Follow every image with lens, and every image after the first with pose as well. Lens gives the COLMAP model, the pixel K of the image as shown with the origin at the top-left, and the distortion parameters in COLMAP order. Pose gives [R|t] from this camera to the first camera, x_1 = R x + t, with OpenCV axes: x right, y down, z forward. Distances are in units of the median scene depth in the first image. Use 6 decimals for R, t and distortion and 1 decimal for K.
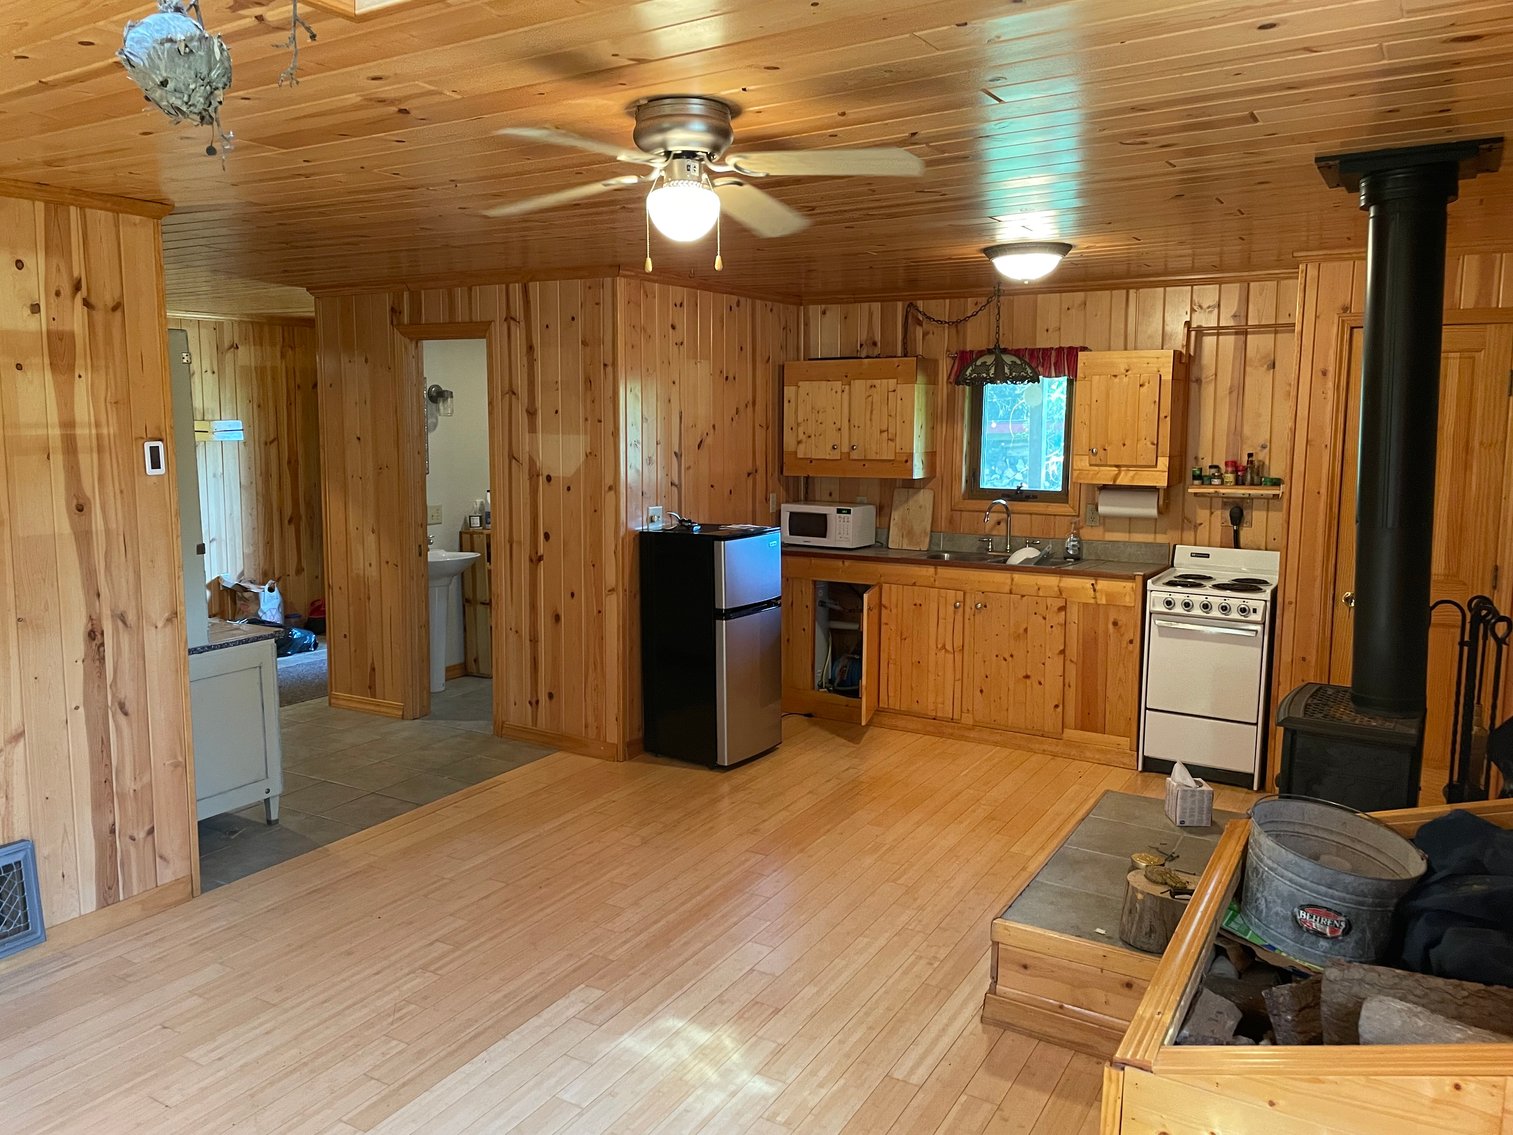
lens RADIAL K [[1142.7, 0, 737.1], [0, 1142.7, 553.3], [0, 0, 1]] dist [0.092212, -0.114713]
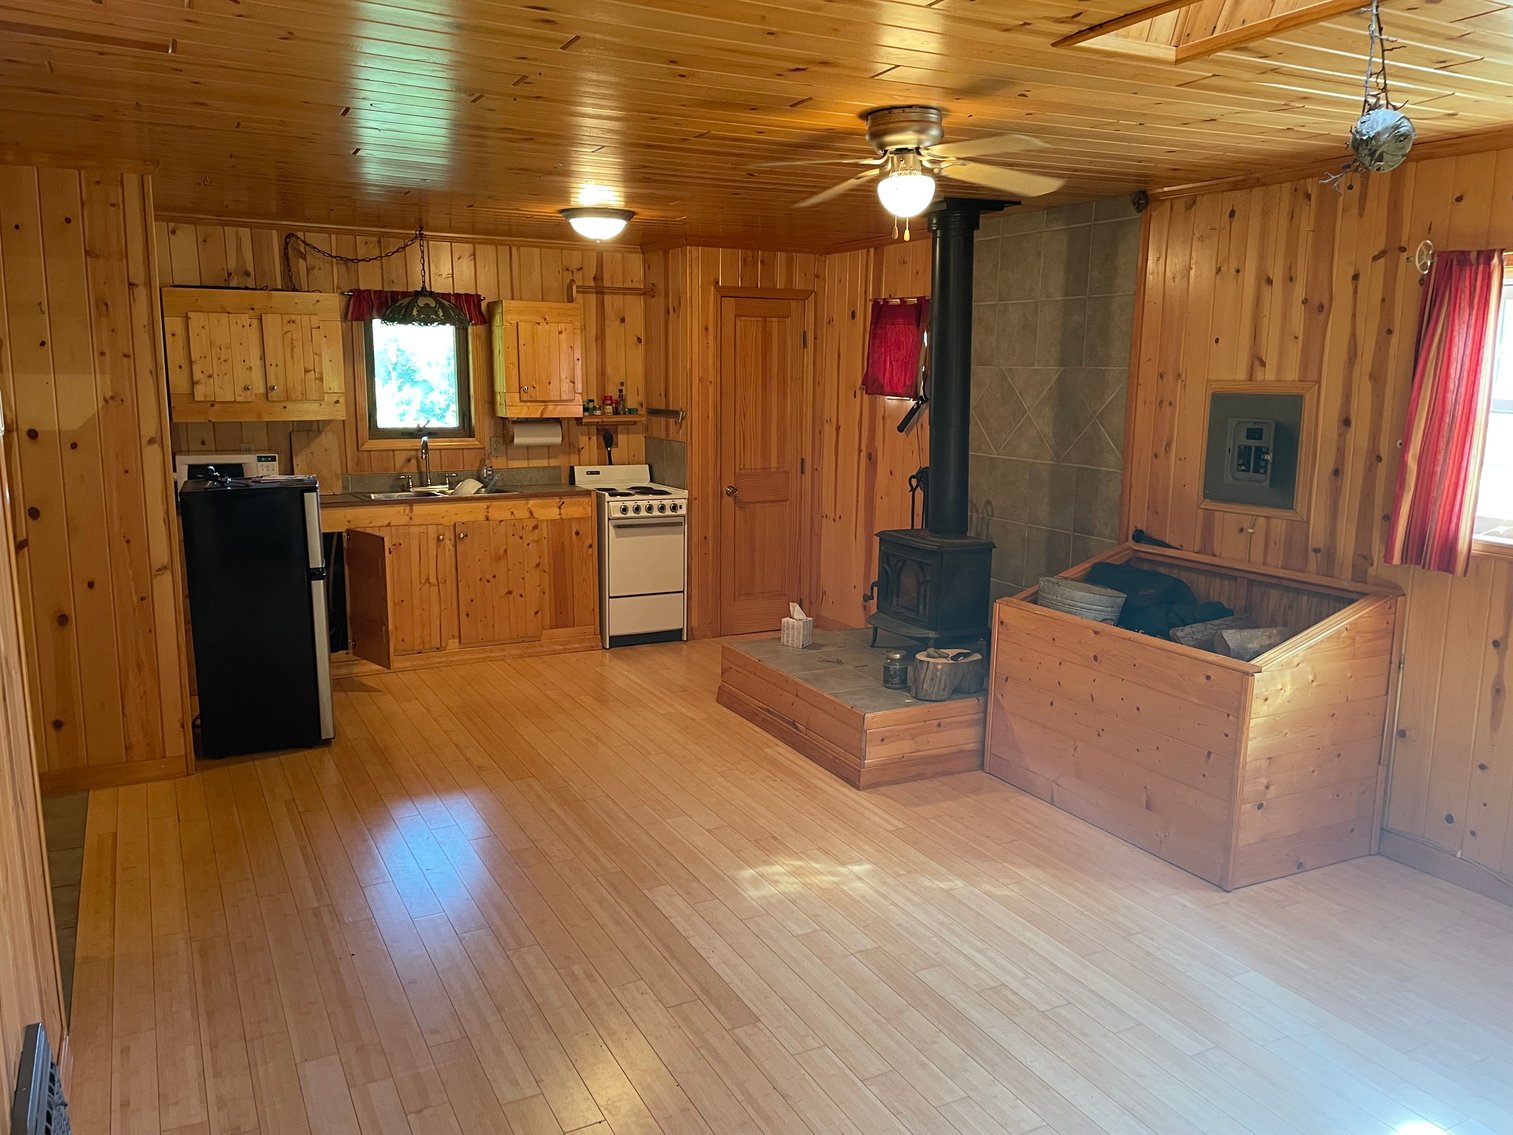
lens RADIAL K [[1142.7, 0, 767.2], [0, 1142.7, 555.9], [0, 0, 1]] dist [0.092212, -0.114713]
pose [[0.511411, -0.138628, 0.848081, -0.553715], [0.096786, 0.989915, 0.103448, -0.018927], [-0.853868, 0.029177, 0.519671, 0.201568]]
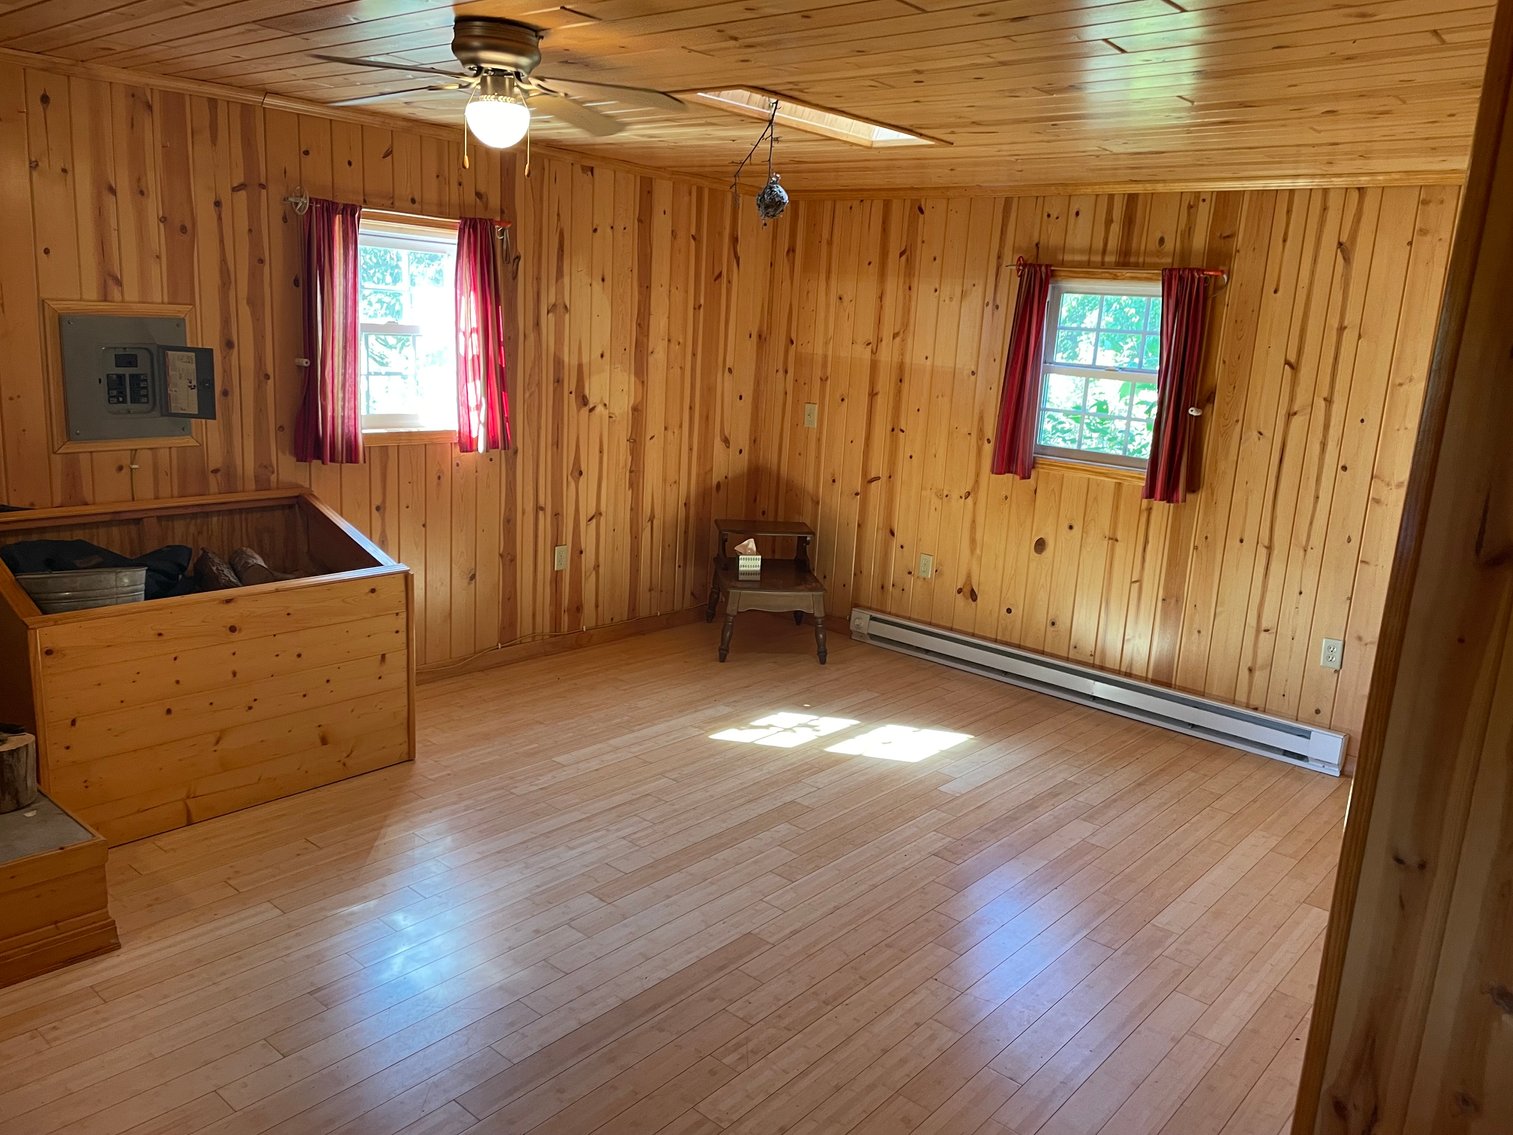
lens RADIAL K [[1142.7, 0, 772.5], [0, 1142.7, 553.6], [0, 0, 1]] dist [0.092212, -0.114713]
pose [[-0.986073, -0.088742, 0.140661, -0.225345], [-0.039094, 0.945730, 0.322593, -0.118012], [-0.161655, 0.312601, -0.936028, 0.939150]]
